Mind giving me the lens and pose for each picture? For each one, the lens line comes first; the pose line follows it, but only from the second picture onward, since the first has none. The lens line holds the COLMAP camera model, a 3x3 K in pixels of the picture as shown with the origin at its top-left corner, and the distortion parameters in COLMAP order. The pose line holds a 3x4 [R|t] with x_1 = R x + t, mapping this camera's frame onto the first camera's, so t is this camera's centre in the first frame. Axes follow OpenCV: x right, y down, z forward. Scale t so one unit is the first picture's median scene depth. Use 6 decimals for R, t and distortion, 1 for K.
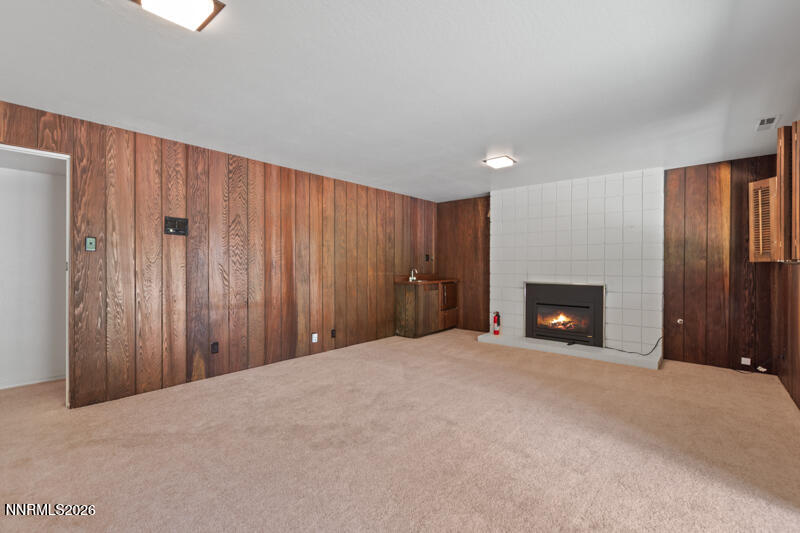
lens RADIAL K [[345.7, 0, 395.9], [0, 345.7, 264.4], [0, 0, 1]] dist [0.004608, -0.000578]
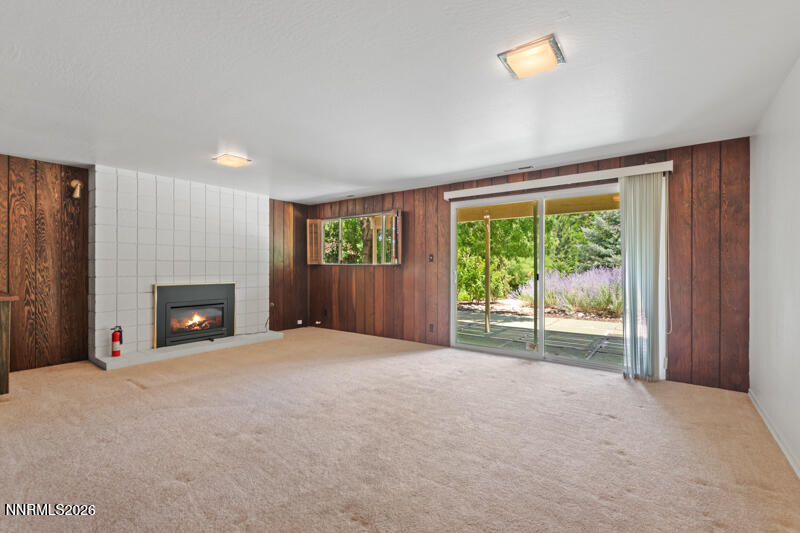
lens RADIAL K [[345.7, 0, 395.7], [0, 345.7, 267.1], [0, 0, 1]] dist [0.004608, -0.000578]
pose [[-0.033636, -0.002163, 0.999432, -0.647175], [-0.003397, 0.999992, 0.002050, 0.001409], [-0.999428, -0.003327, -0.033643, 0.530585]]
